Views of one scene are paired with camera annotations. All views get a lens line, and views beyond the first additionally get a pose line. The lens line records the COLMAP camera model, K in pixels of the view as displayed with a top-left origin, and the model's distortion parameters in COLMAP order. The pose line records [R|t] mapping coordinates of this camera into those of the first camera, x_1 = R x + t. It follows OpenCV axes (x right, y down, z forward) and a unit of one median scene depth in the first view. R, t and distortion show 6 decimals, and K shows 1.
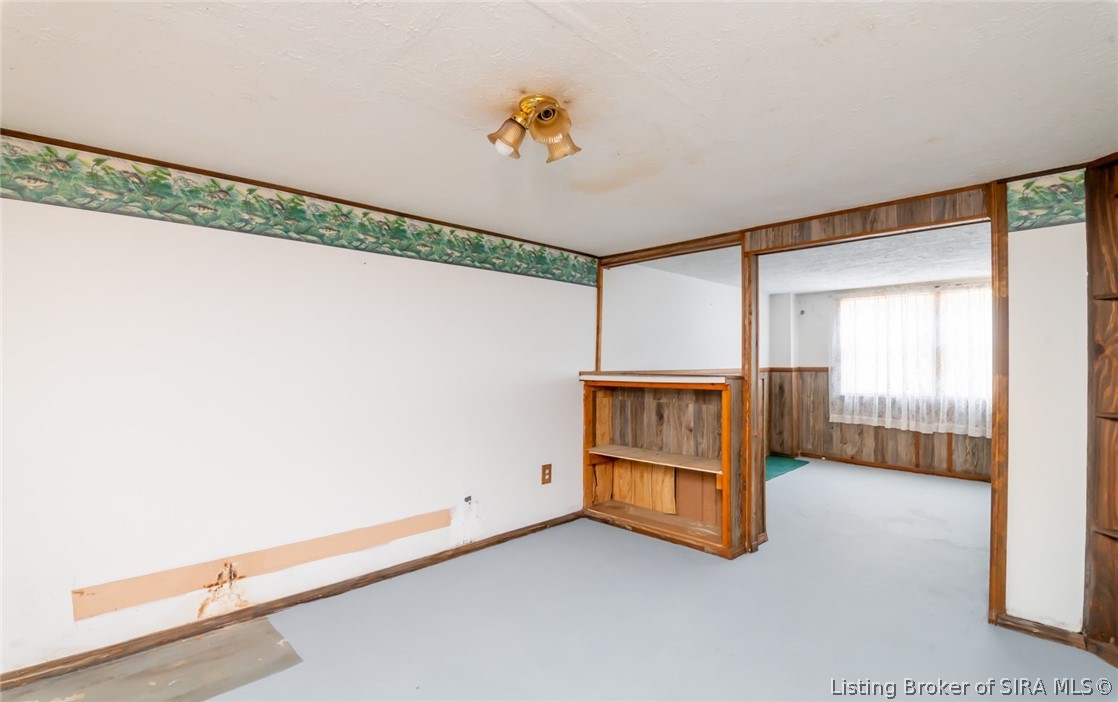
lens RADIAL K [[502.7, 0, 566.8], [0, 502.7, 354.0], [0, 0, 1]] dist [0.000888, -0.009037]
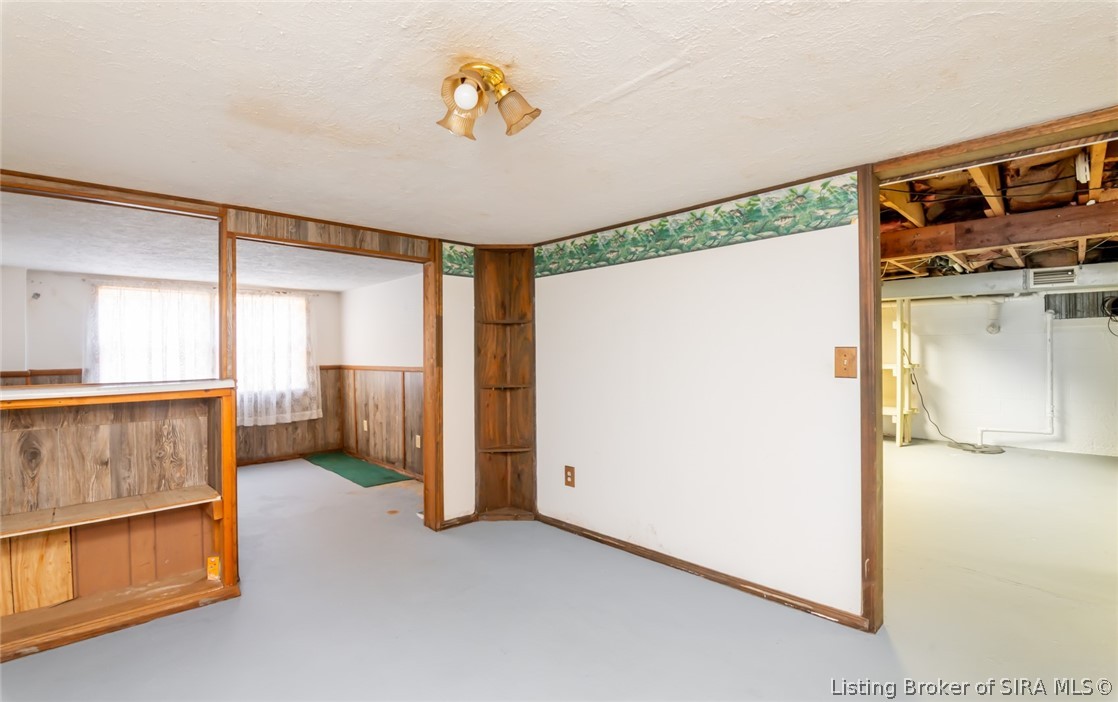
lens RADIAL K [[502.7, 0, 566.8], [0, 502.7, 354.0], [0, 0, 1]] dist [0.000888, -0.009037]
pose [[0.033645, 0.000925, 0.999433, -0.418282], [-0.002286, 0.999997, -0.000848, 0.002342], [-0.999431, -0.002256, 0.033647, 0.356924]]
